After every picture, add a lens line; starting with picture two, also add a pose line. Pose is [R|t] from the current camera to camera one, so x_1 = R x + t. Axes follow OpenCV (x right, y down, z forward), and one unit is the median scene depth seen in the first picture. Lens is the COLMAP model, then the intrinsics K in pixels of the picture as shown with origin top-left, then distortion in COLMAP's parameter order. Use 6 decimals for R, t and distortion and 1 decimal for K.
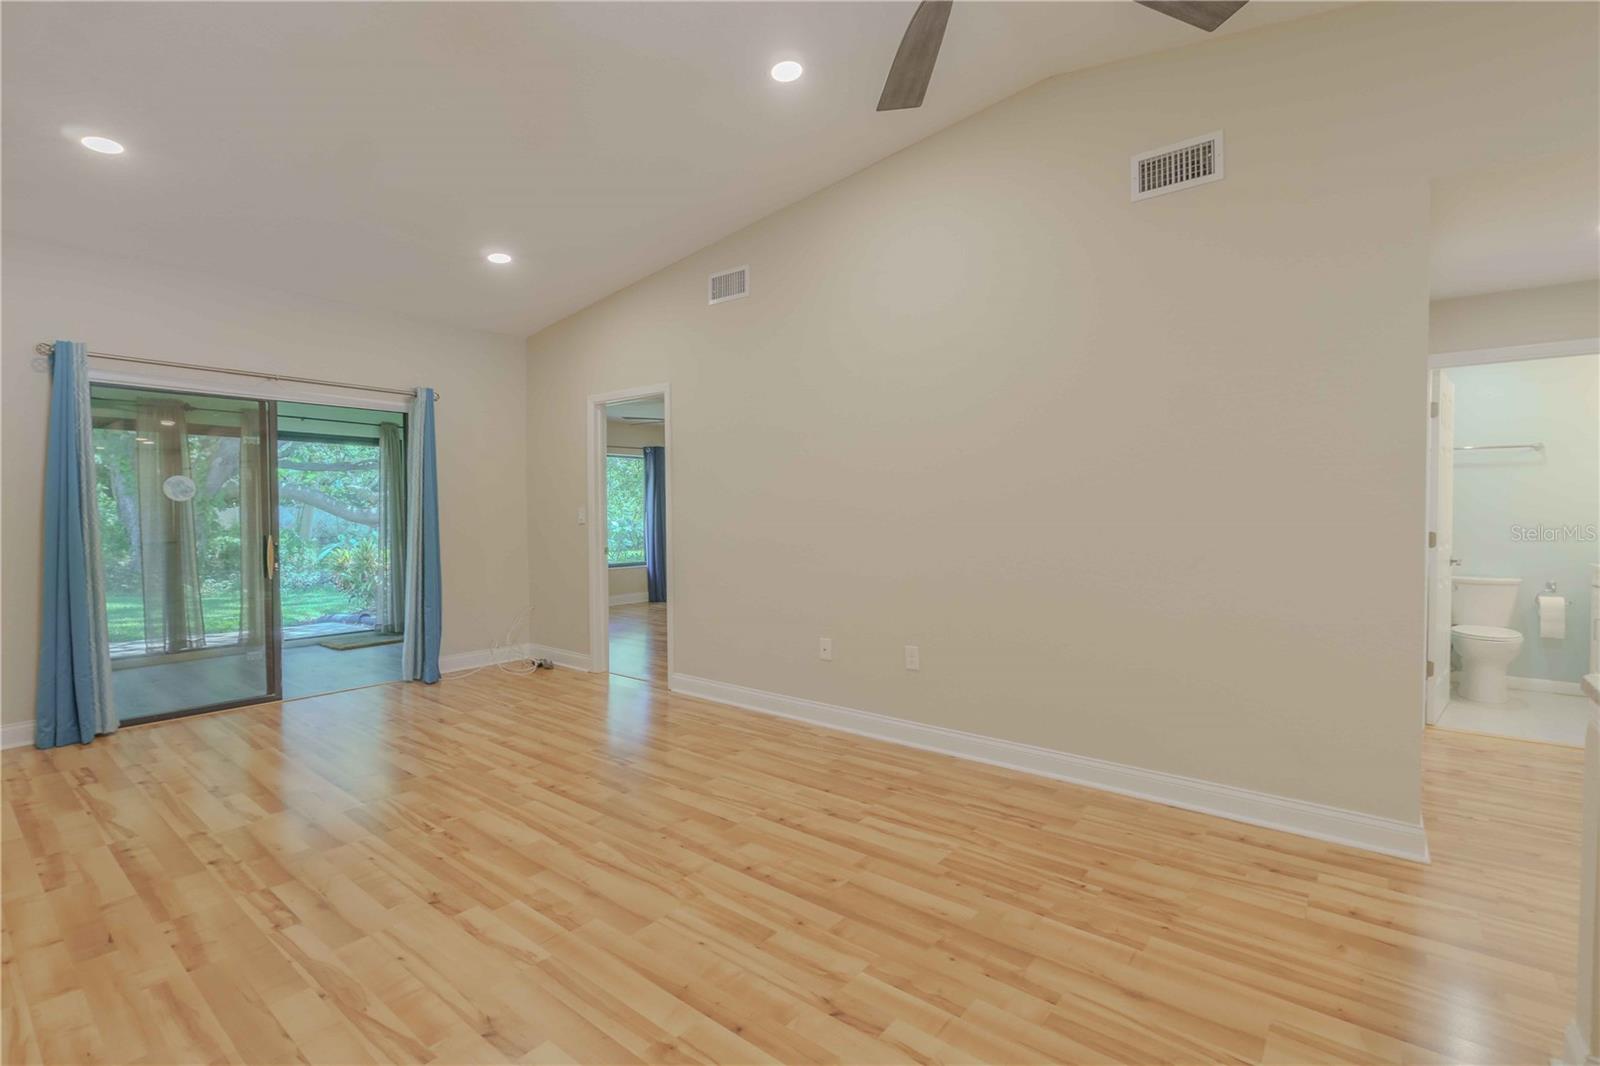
lens RADIAL K [[718.9, 0, 813.3], [0, 718.9, 532.3], [0, 0, 1]] dist [-0.011790, 0.000104]
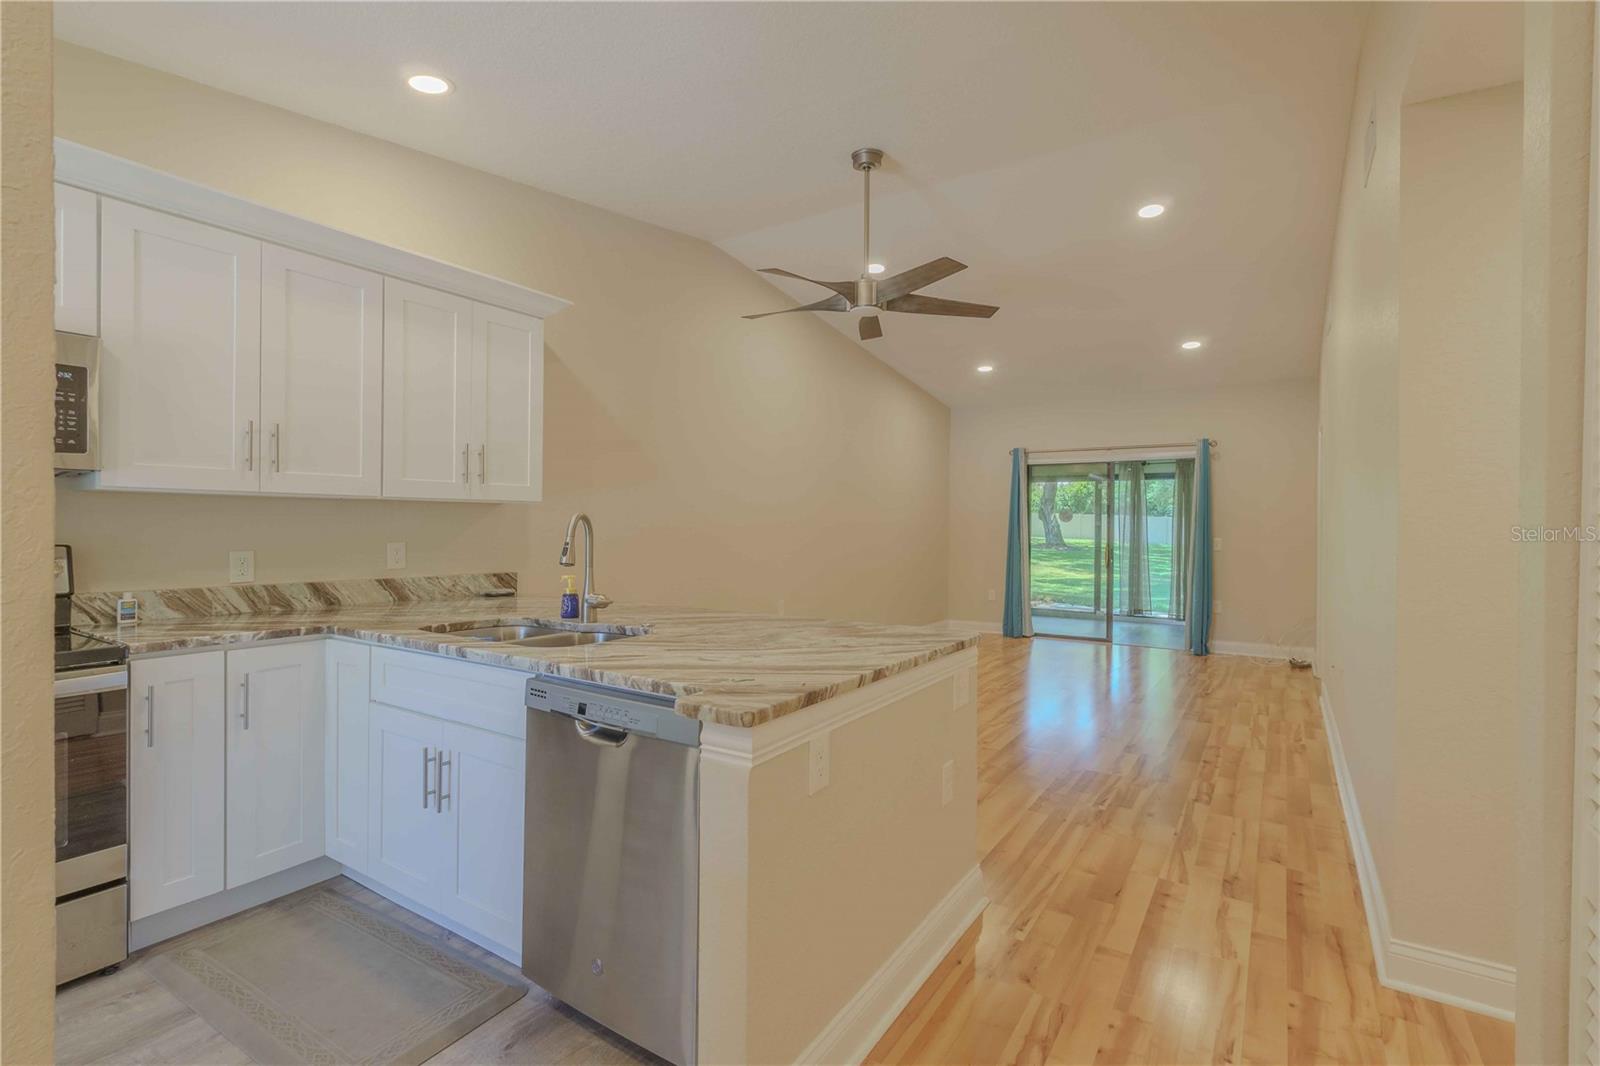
lens RADIAL K [[728.9, 0, 800.0], [0, 728.9, 533.0], [0, 0, 1]] dist [0.000734, 0.000194]
pose [[0.072275, 0.008498, -0.997349, 1.394914], [-0.036122, 0.999330, 0.005897, -0.000379], [0.996730, 0.035600, 0.072533, 0.265207]]
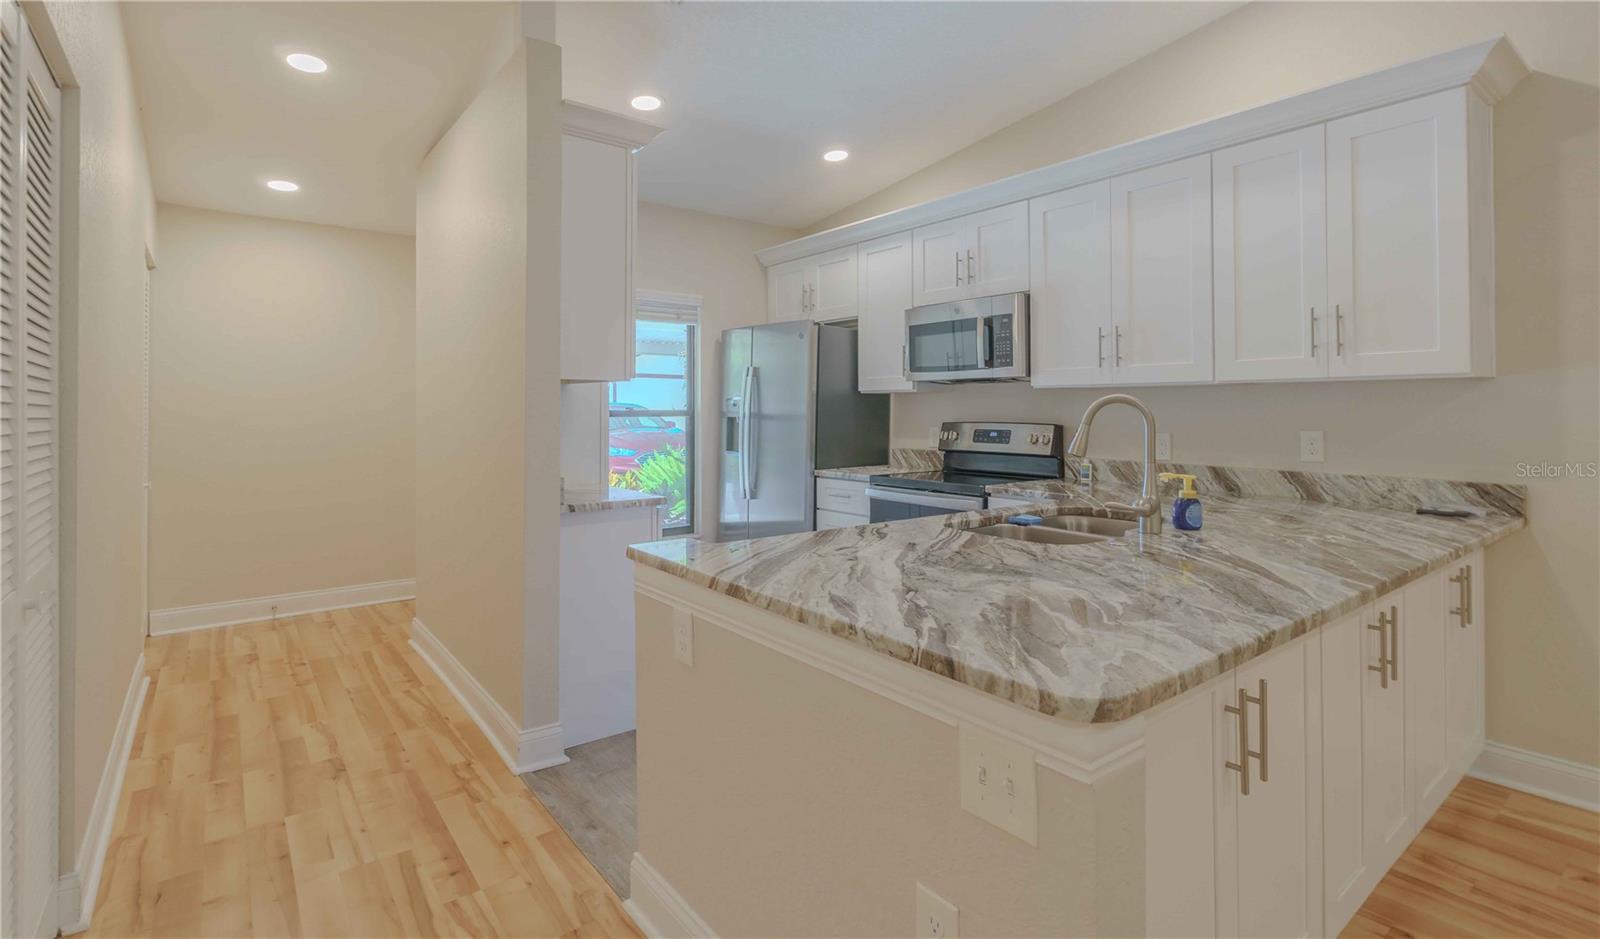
lens RADIAL K [[758.2, 0, 802.5], [0, 758.2, 402.5], [0, 0, 1]] dist [0.000601, -0.000037]
pose [[-0.967920, 0.004263, 0.251221, 0.614212], [0.010653, 0.999653, 0.024083, -0.026107], [-0.251031, 0.025987, -0.967630, 0.880151]]
